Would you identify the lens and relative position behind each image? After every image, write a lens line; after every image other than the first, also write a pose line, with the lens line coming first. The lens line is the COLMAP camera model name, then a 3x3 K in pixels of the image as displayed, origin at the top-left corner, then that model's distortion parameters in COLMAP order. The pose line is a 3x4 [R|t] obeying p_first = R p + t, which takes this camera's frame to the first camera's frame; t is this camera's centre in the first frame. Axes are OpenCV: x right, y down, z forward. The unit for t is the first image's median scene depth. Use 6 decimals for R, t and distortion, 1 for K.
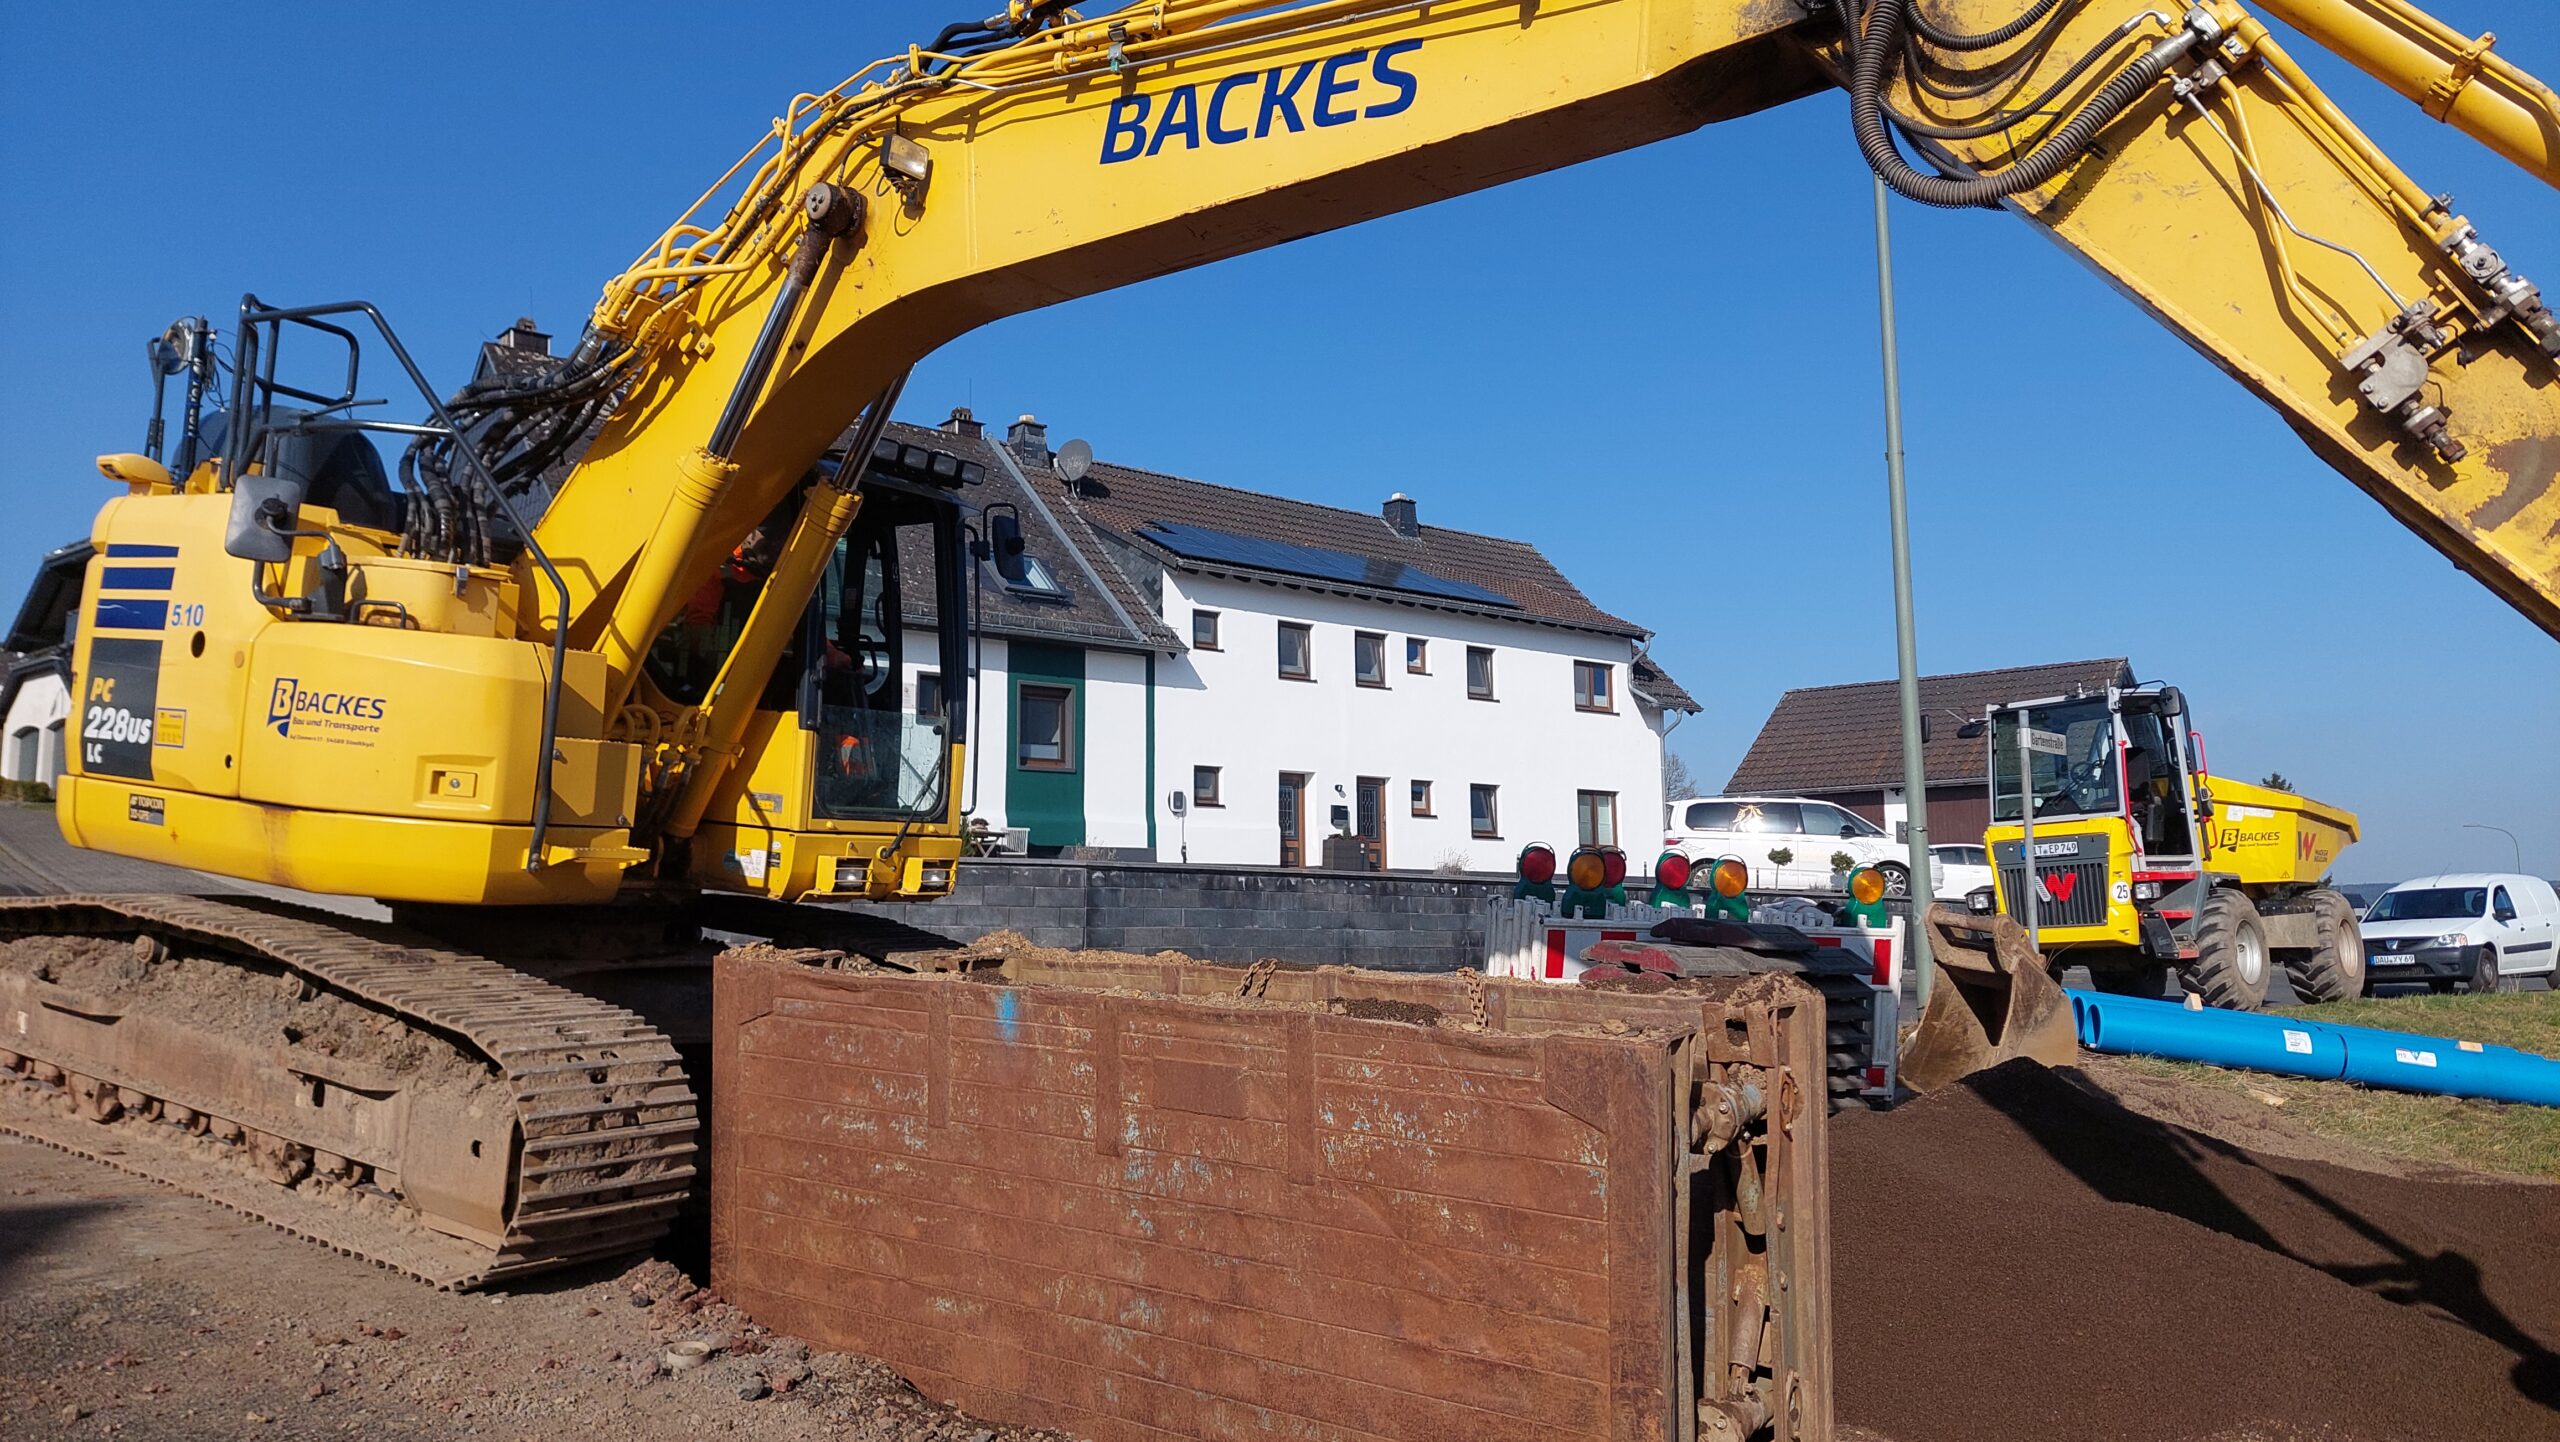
lens RADIAL K [[1871.5, 0, 1280.0], [0, 1871.5, 721.0], [0, 0, 1]] dist [0.233606, -0.184752]
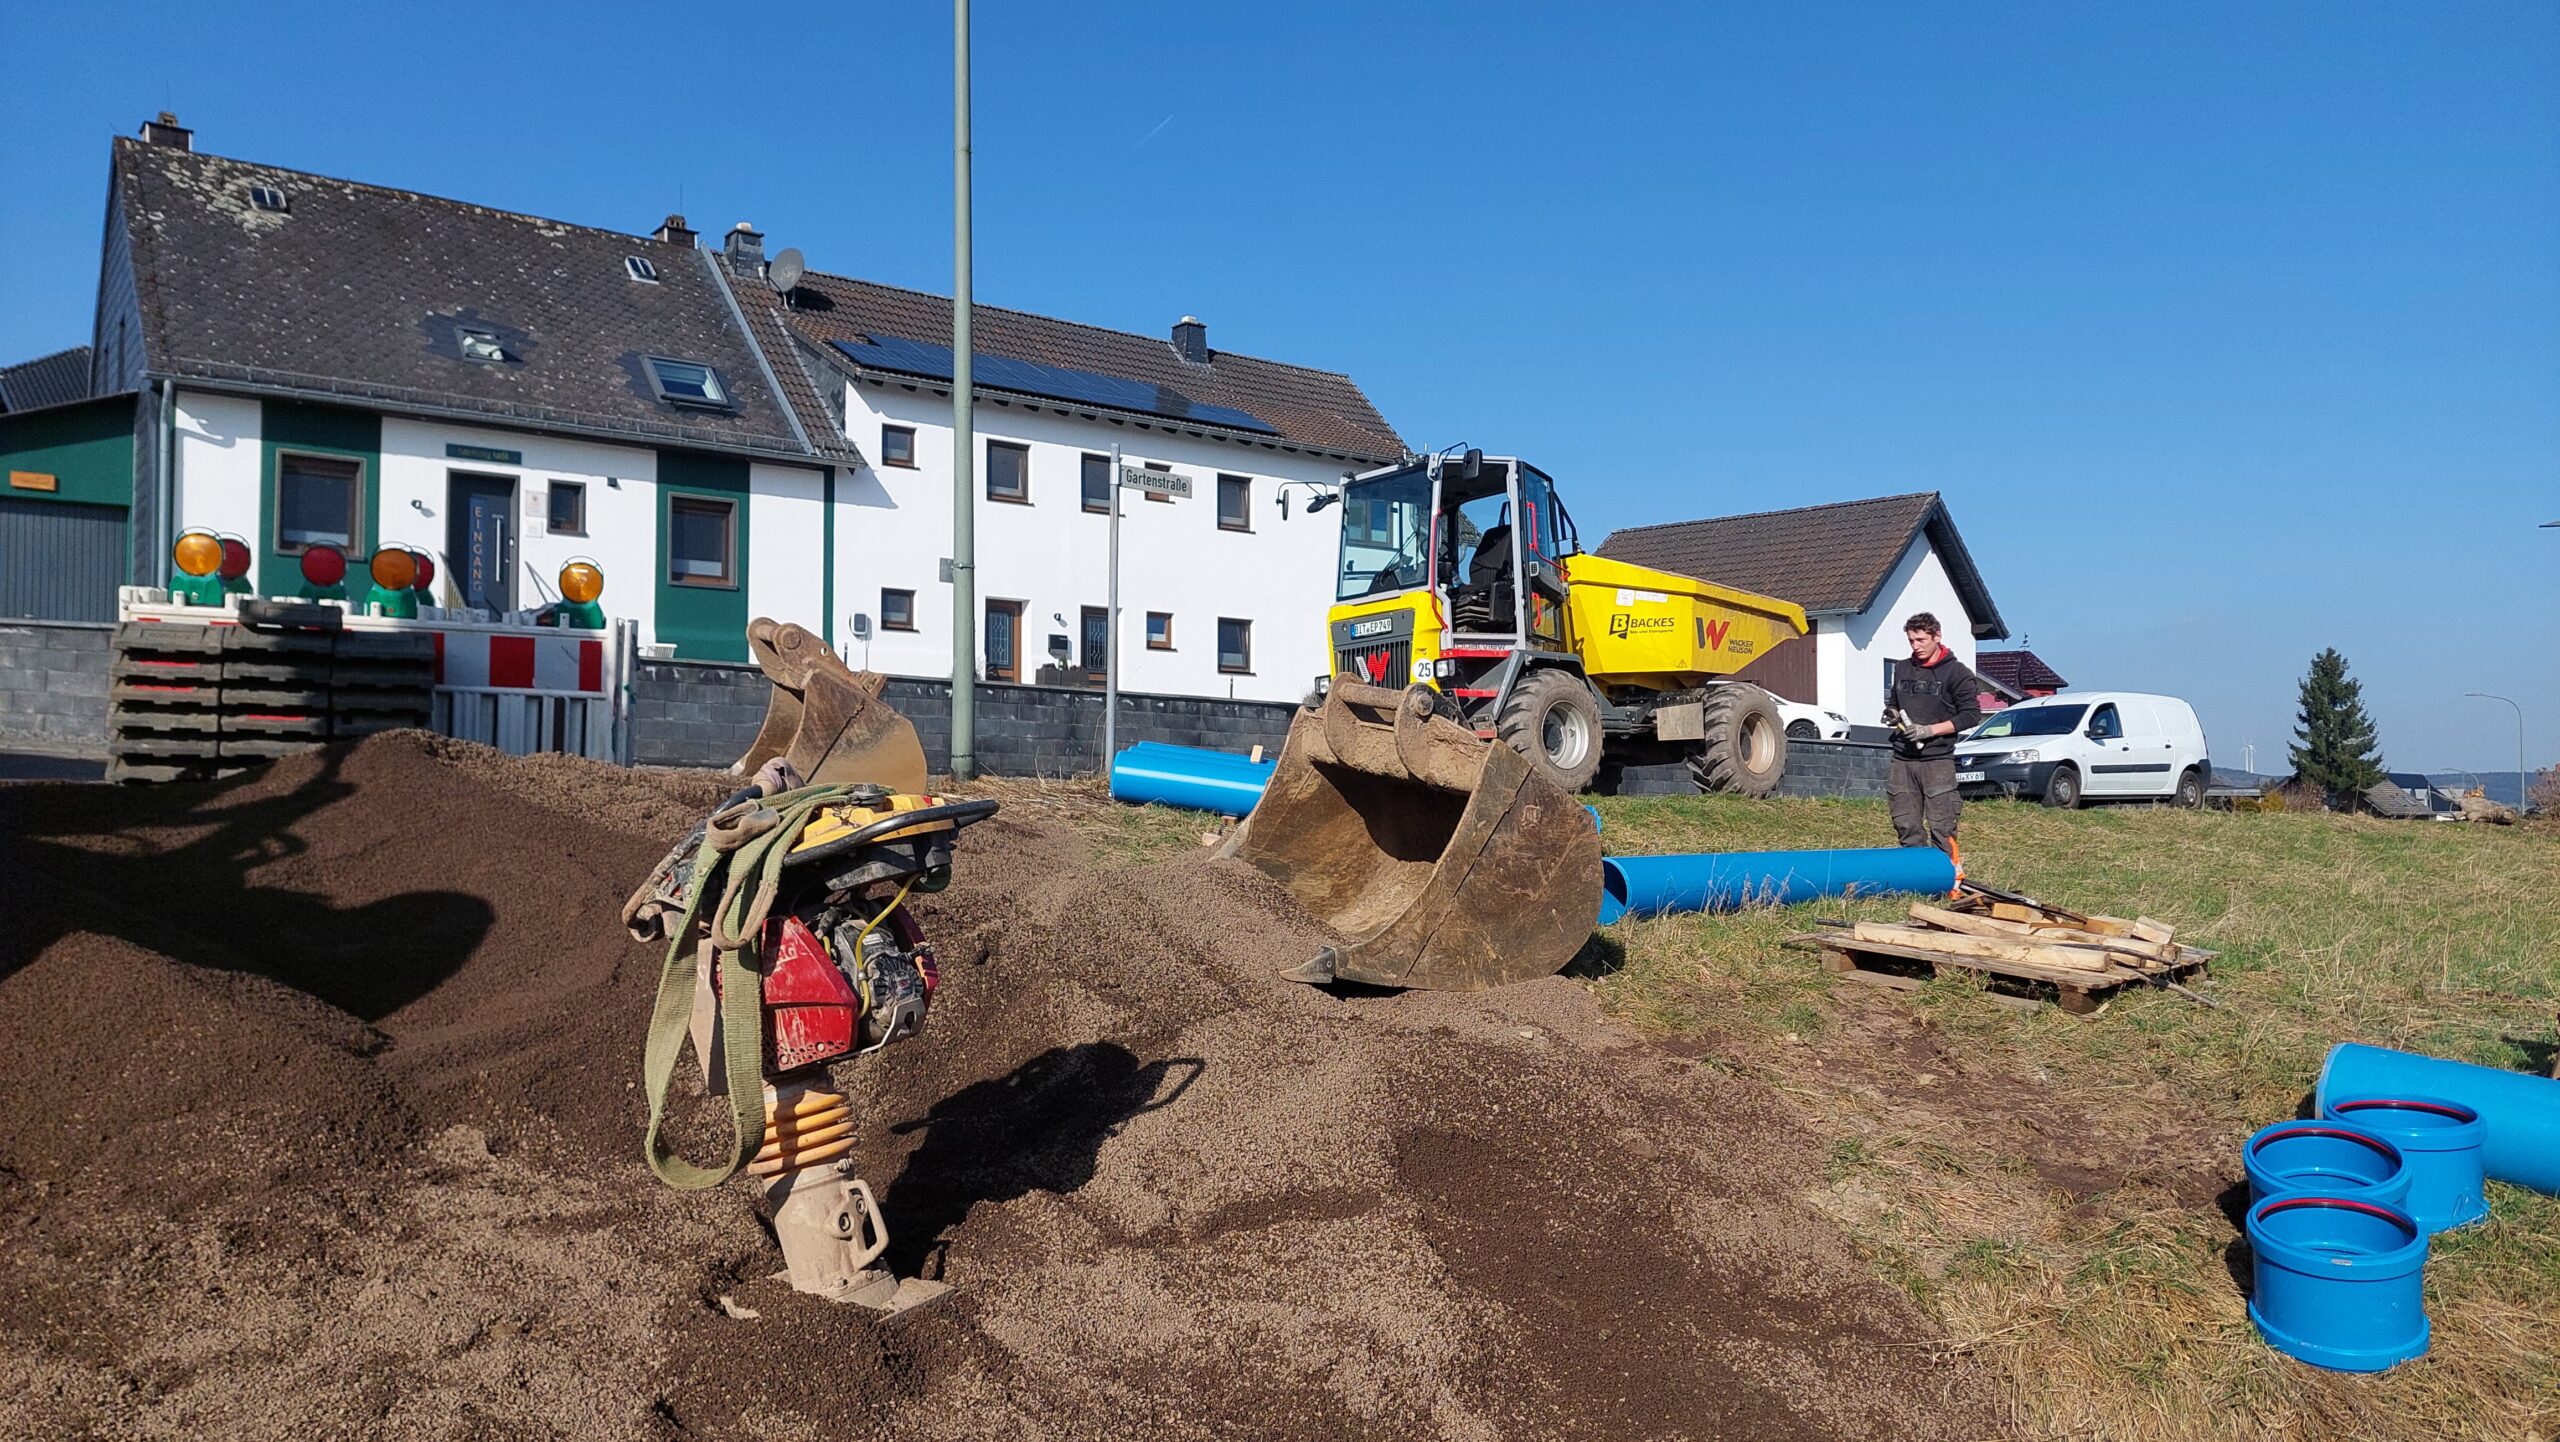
lens RADIAL K [[1875.5, 0, 1288.9], [0, 1875.5, 745.7], [0, 0, 1]] dist [0.142463, -0.187824]
pose [[0.996100, 0.014897, -0.086969, 0.248489], [-0.008624, 0.997362, 0.072070, 0.032970], [0.087813, -0.071039, 0.993601, 0.046304]]
